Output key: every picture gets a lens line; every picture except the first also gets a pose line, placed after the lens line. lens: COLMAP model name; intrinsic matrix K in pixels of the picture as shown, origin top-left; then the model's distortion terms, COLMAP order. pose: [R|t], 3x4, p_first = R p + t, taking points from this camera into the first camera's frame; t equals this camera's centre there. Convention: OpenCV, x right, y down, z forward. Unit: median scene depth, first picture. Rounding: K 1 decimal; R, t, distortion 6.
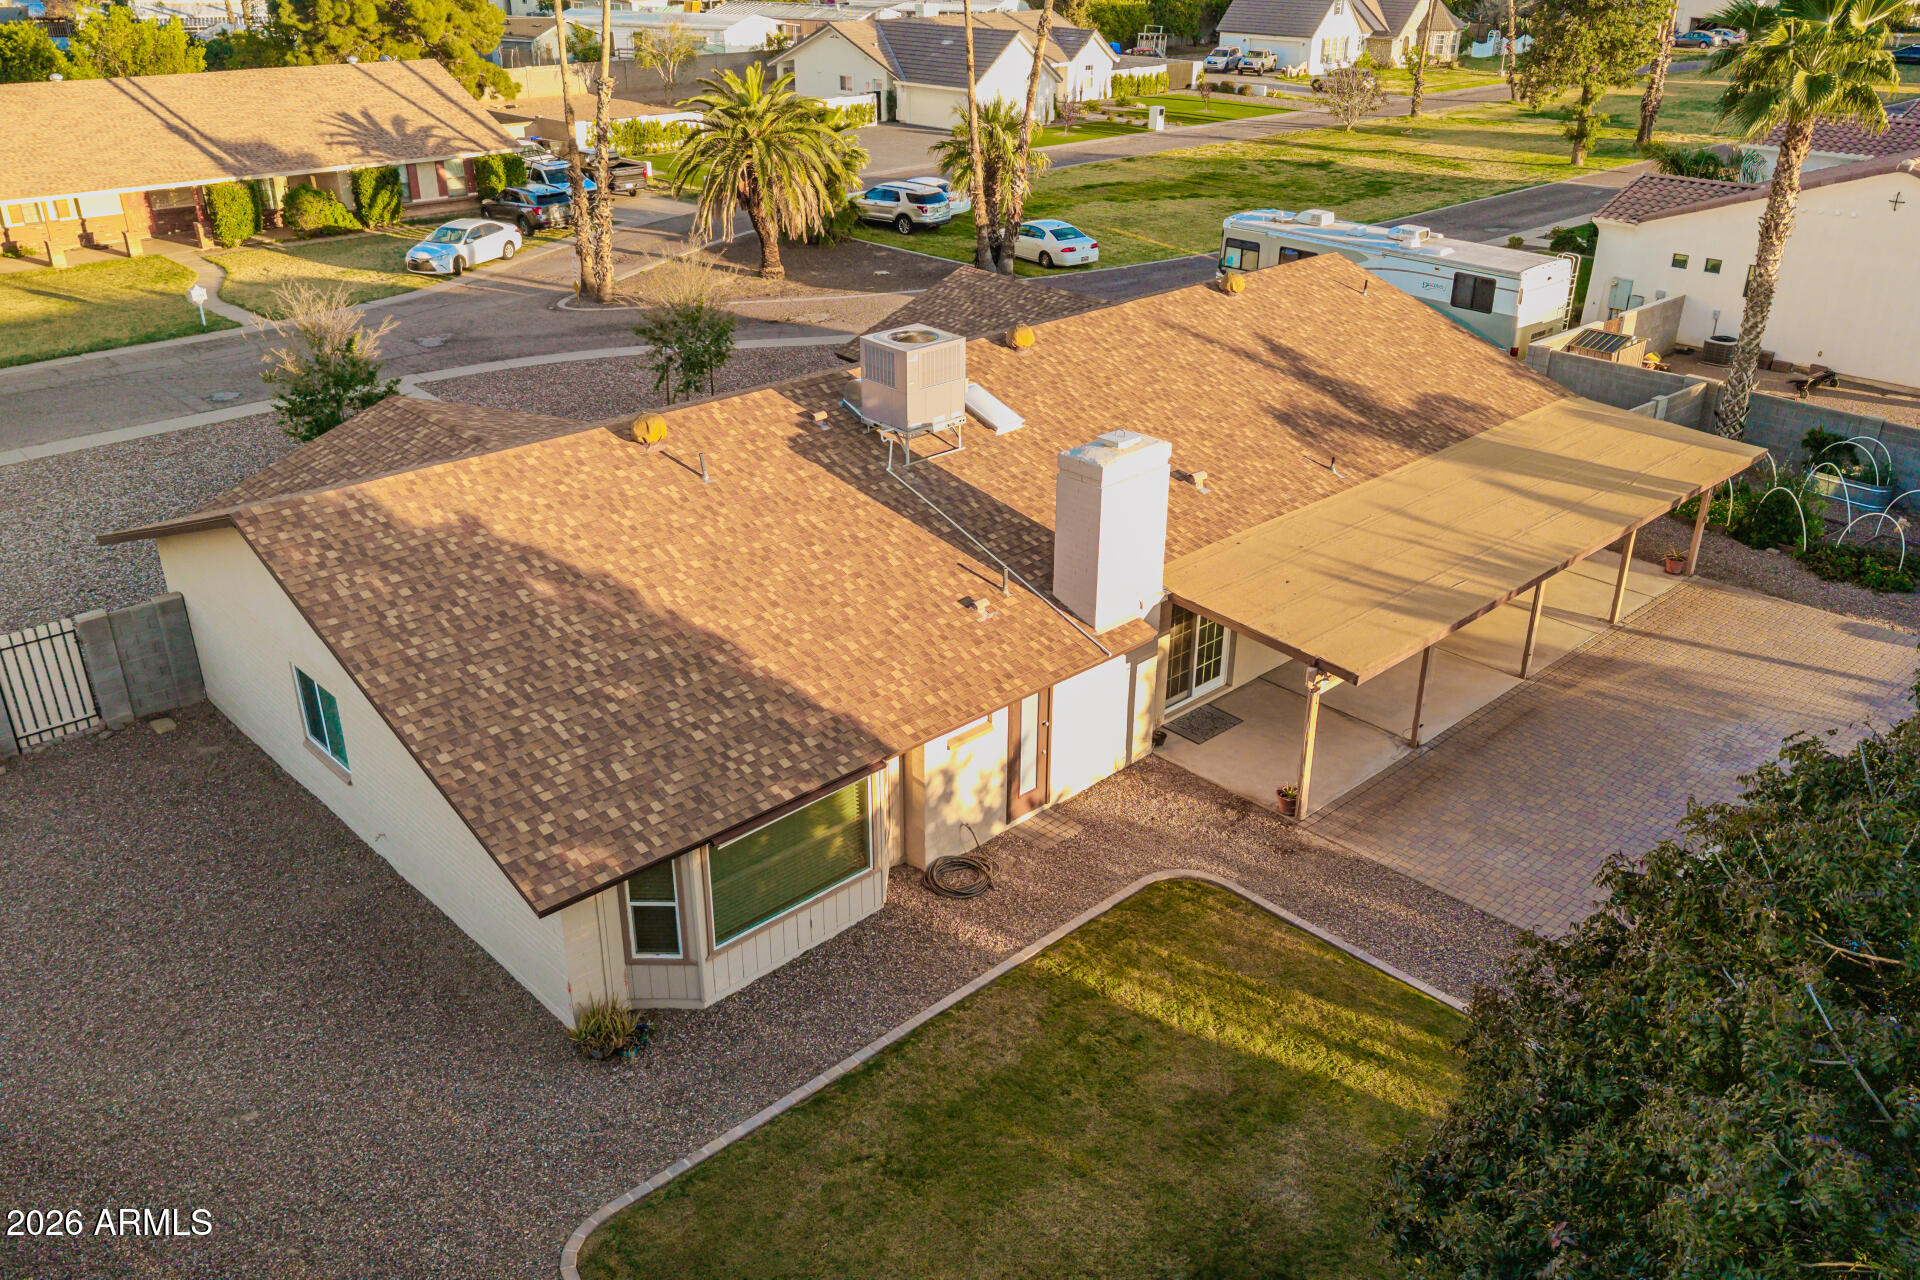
lens RADIAL K [[1510.8, 0, 962.0], [0, 1510.8, 650.6], [0, 0, 1]] dist [0.072667, -0.112234]
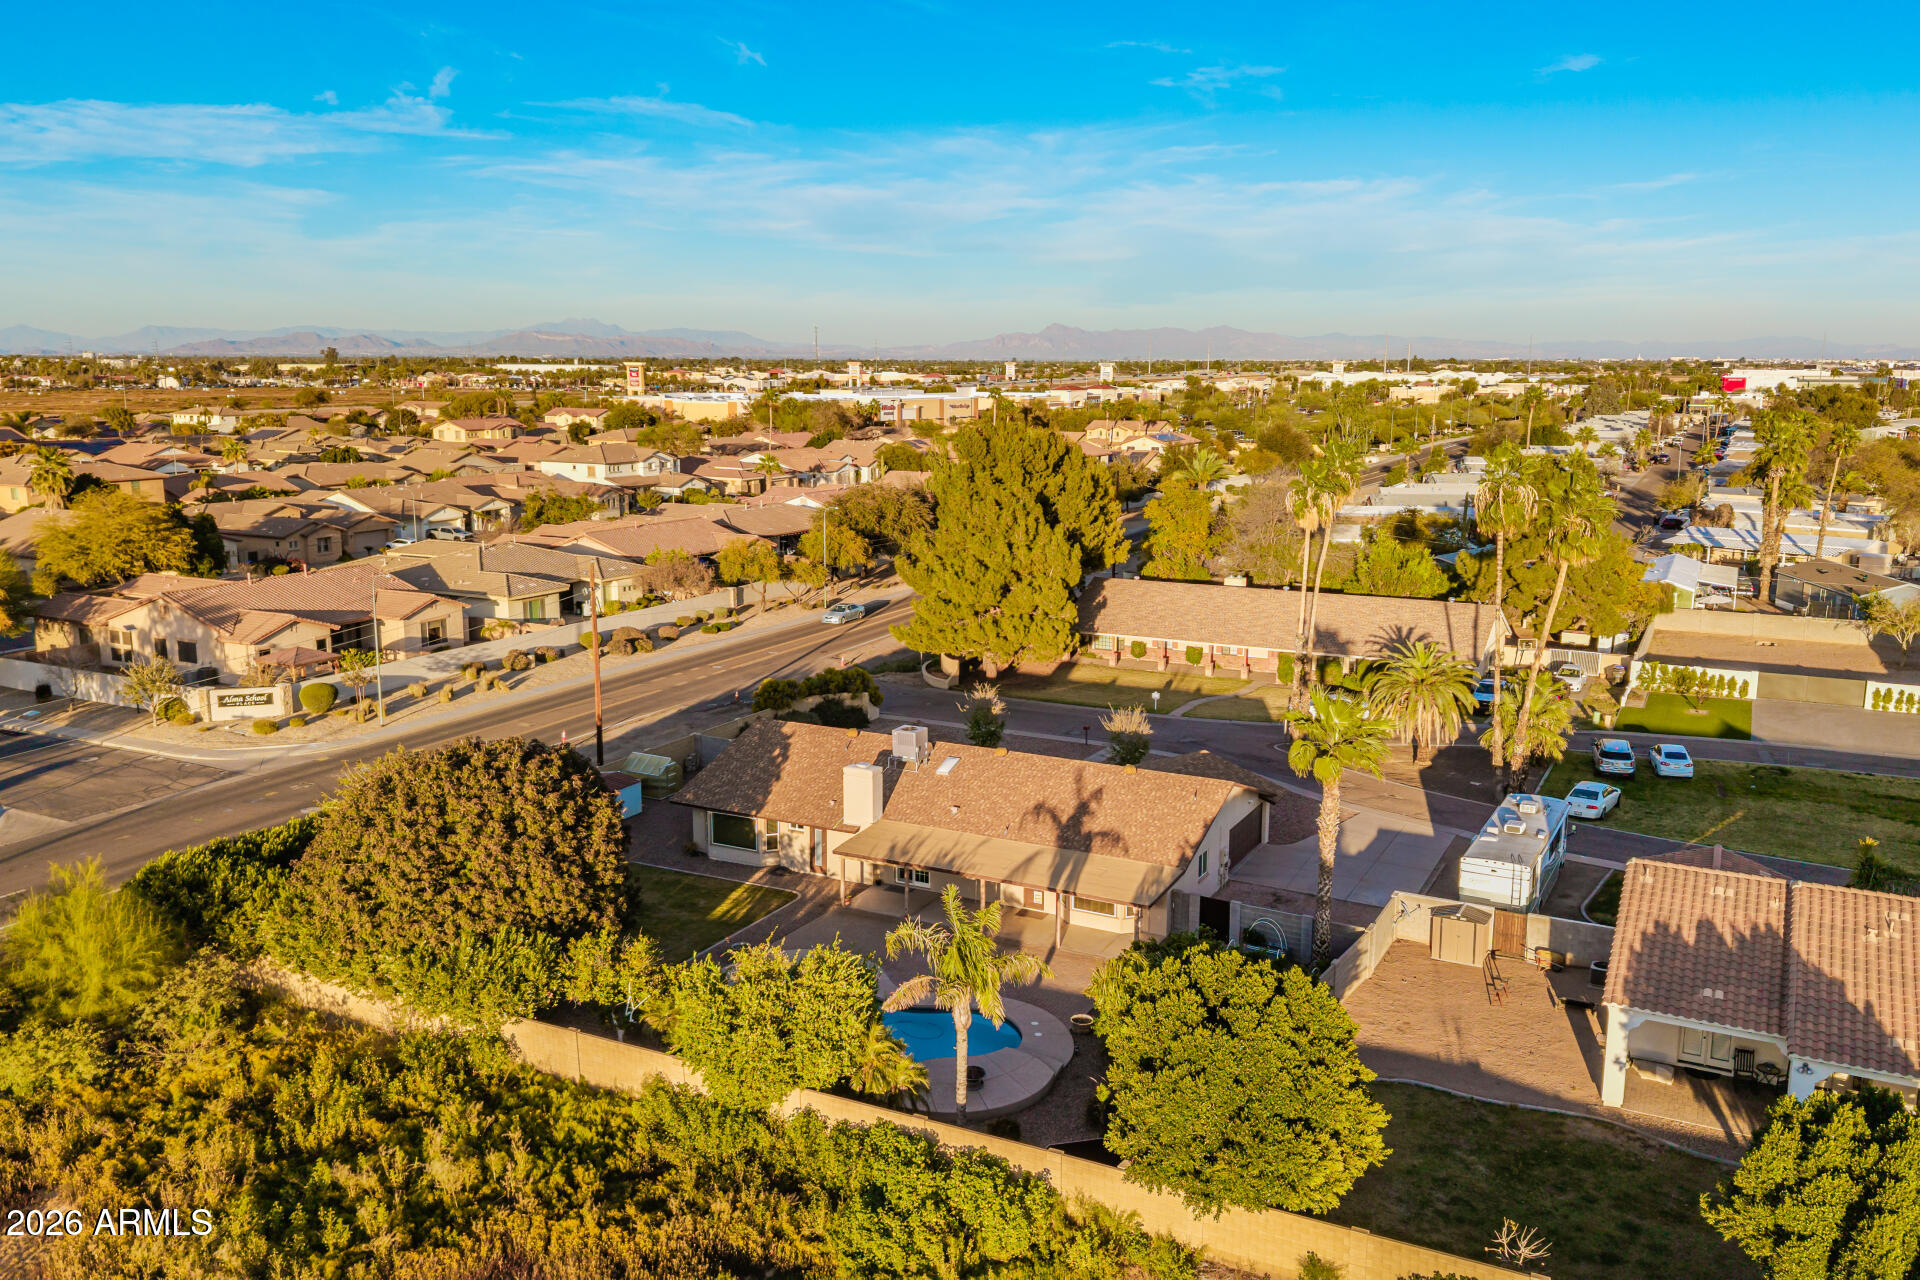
lens RADIAL K [[1504.2, 0, 962.1], [0, 1504.2, 666.8], [0, 0, 1]] dist [0.127945, -0.302232]
pose [[0.319630, 0.184633, -0.929380, 2.740766], [-0.416330, 0.908448, 0.037291, -0.478773], [0.851179, 0.375010, 0.367236, -0.026269]]
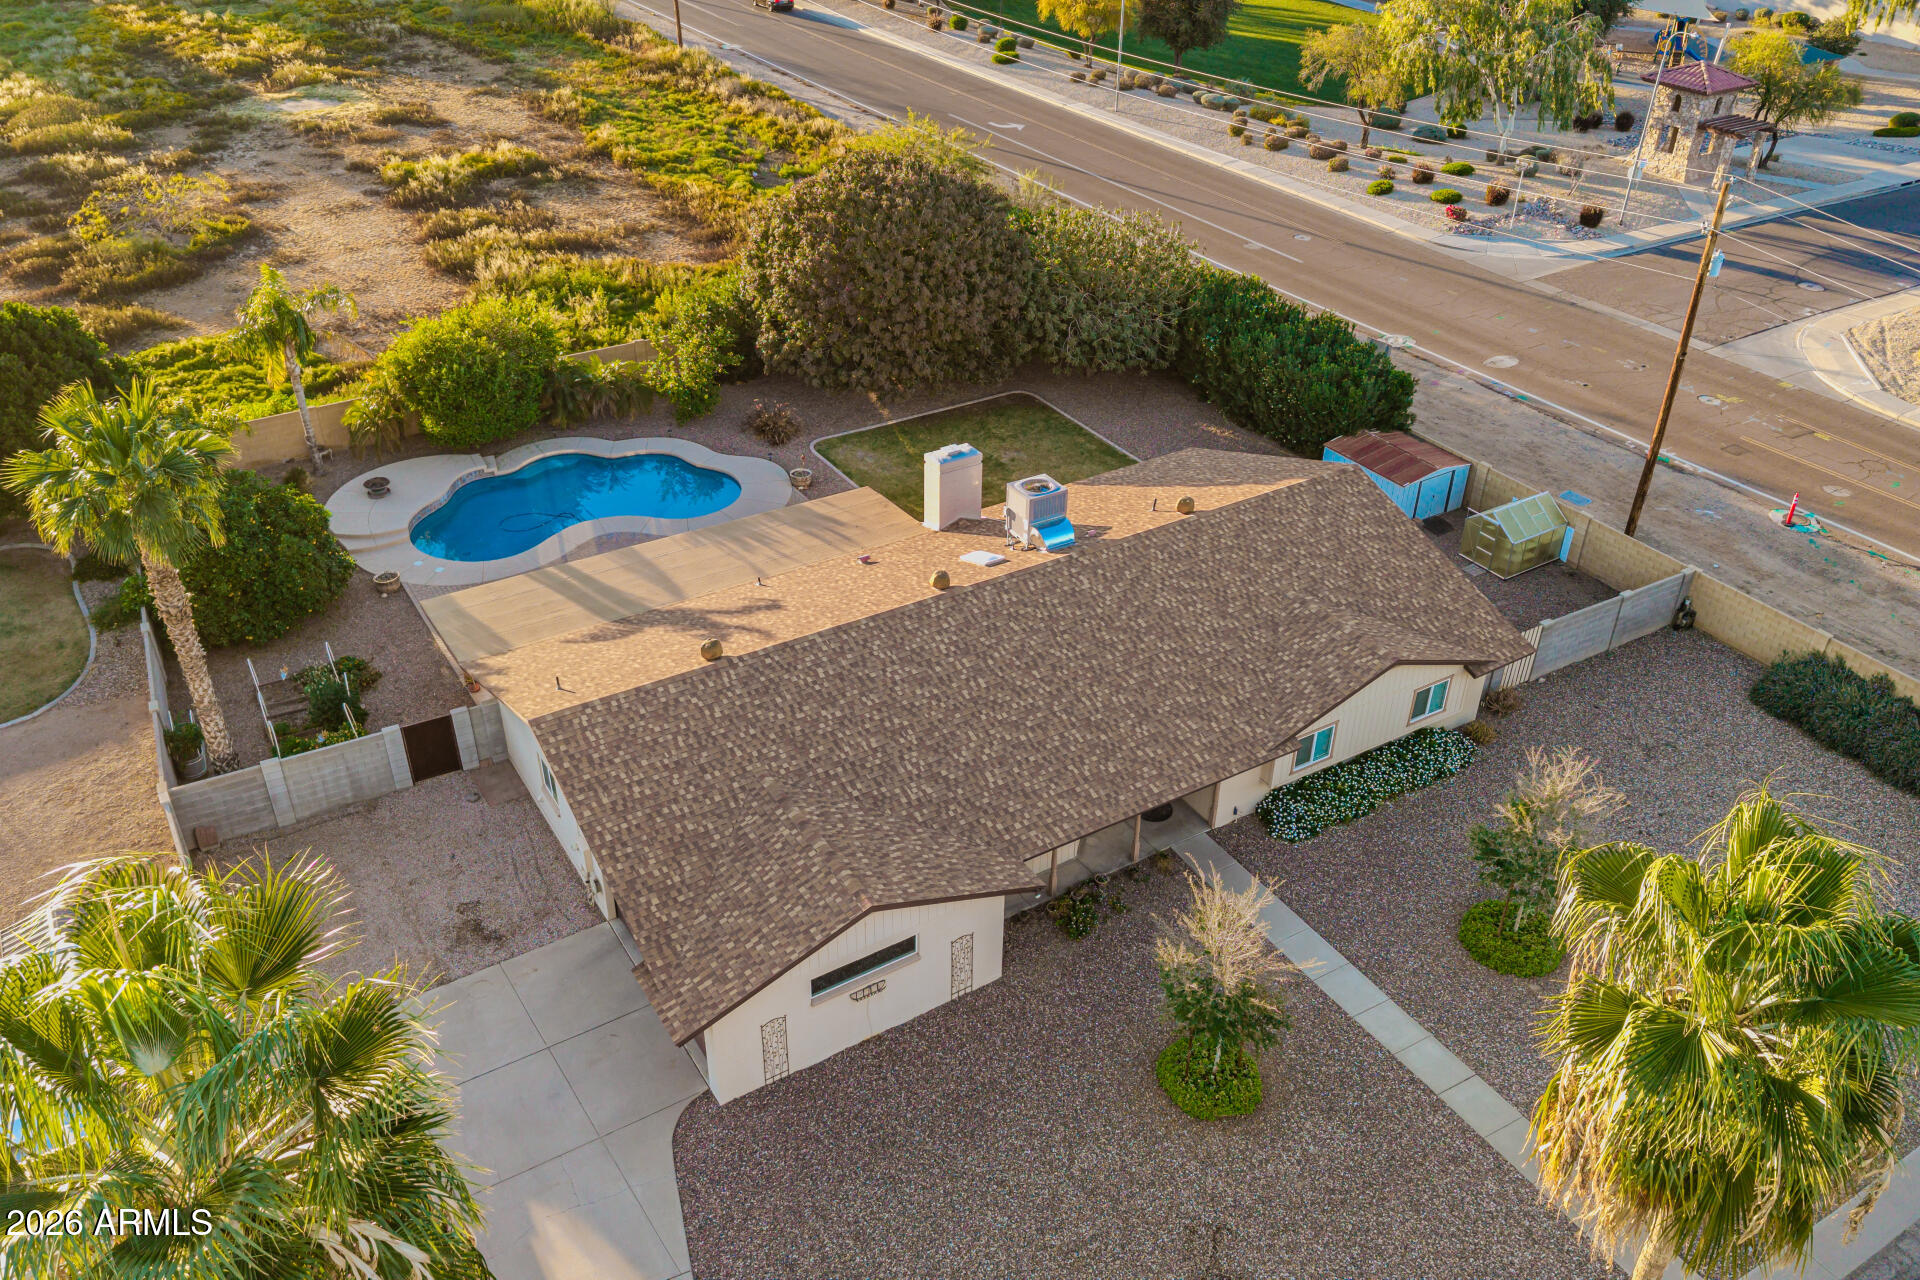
lens RADIAL K [[1535.2, 0, 965.3], [0, 1535.2, 635.5], [0, 0, 1]] dist [0.061166, -0.076370]
pose [[-0.978679, -0.123641, 0.164016, -0.254720], [0.075160, 0.527574, 0.846178, -1.633478], [-0.191153, 0.840463, -0.507033, 2.084445]]
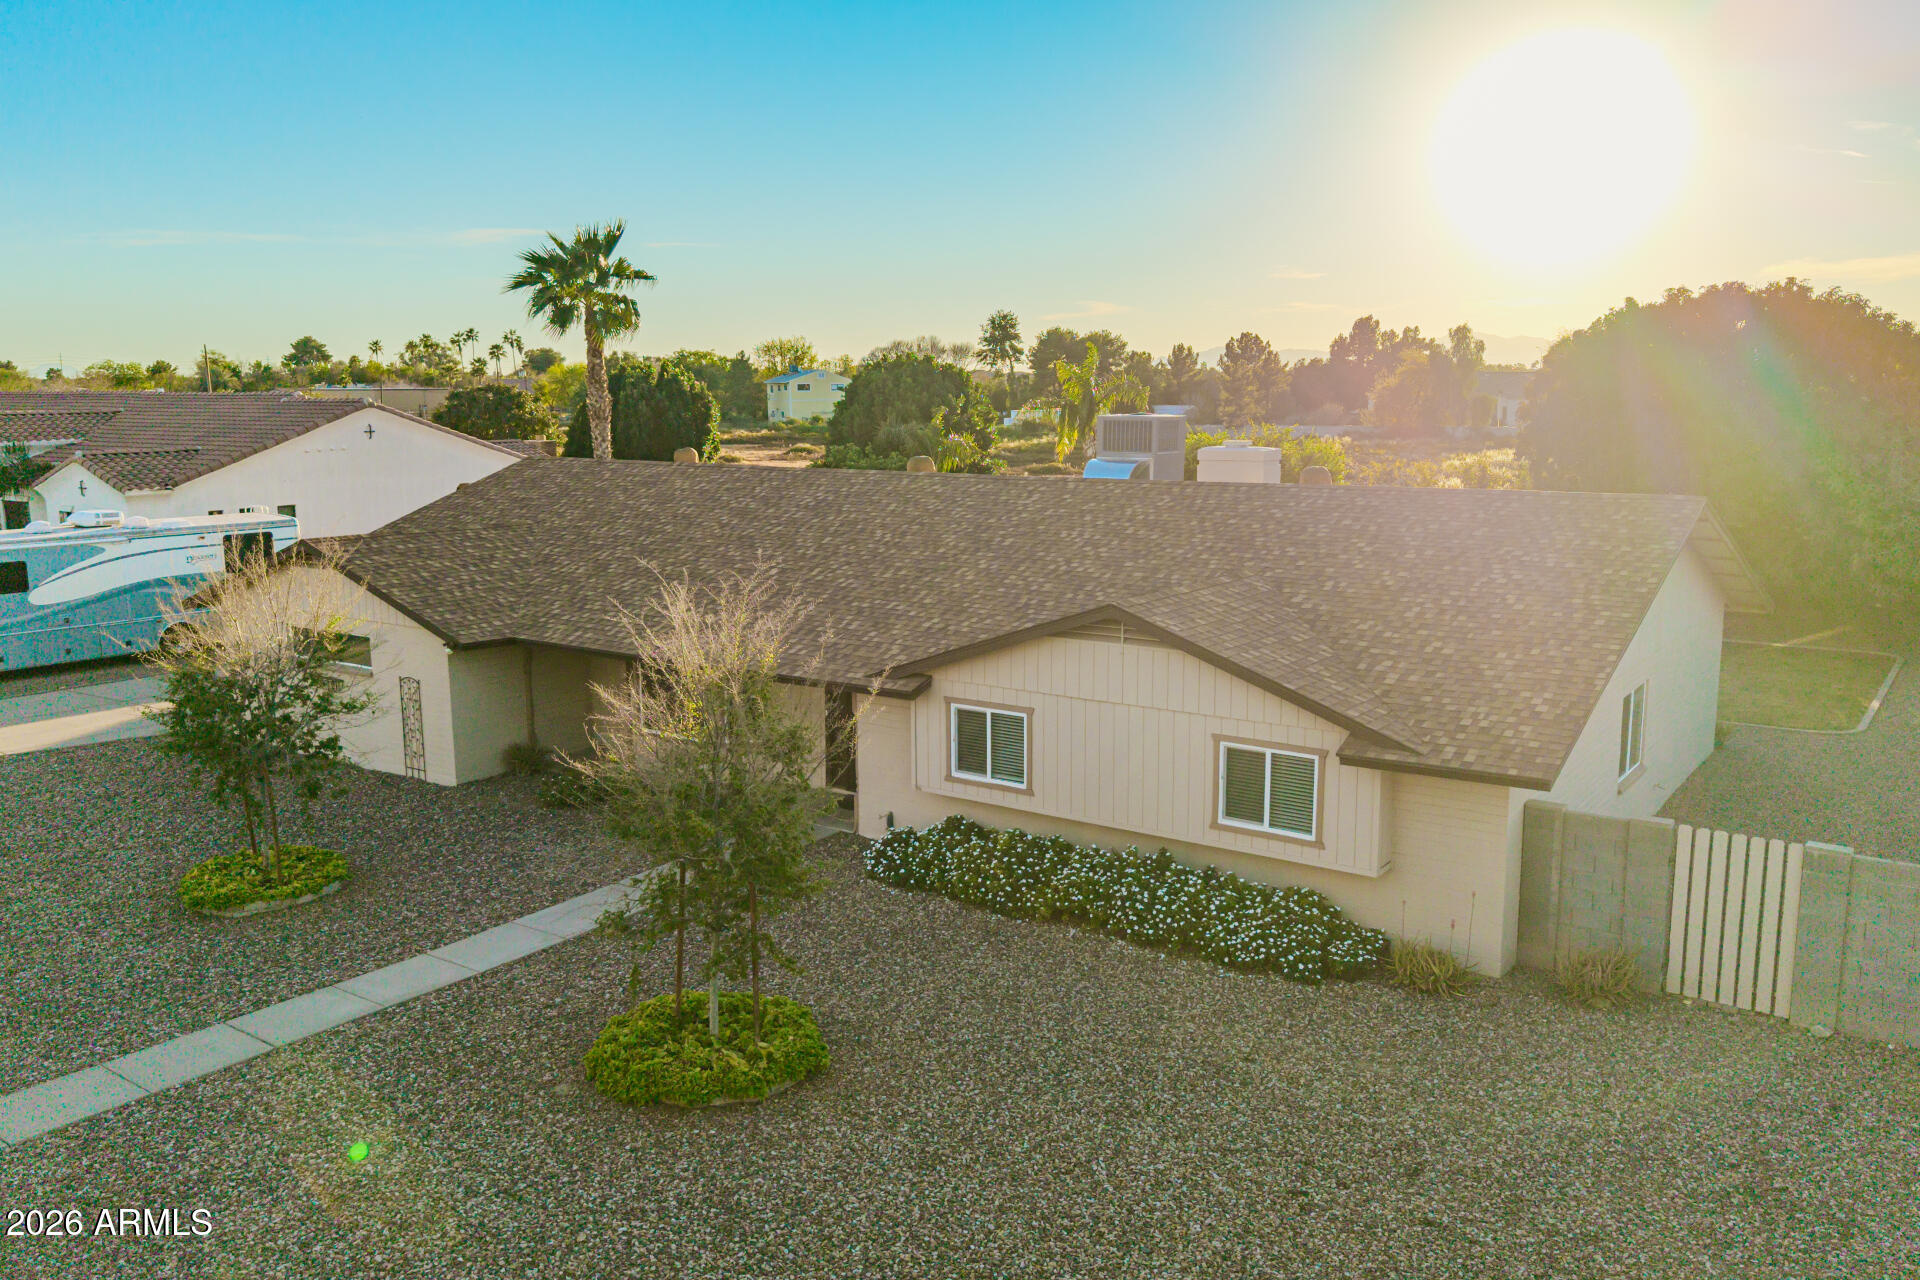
lens RADIAL K [[1535.2, 0, 965.3], [0, 1535.2, 635.5], [0, 0, 1]] dist [0.061166, -0.076370]
pose [[-0.186966, -0.164102, 0.968563, -1.209961], [0.436964, 0.869149, 0.231607, -0.396322], [-0.879833, 0.466530, -0.090795, 1.332016]]
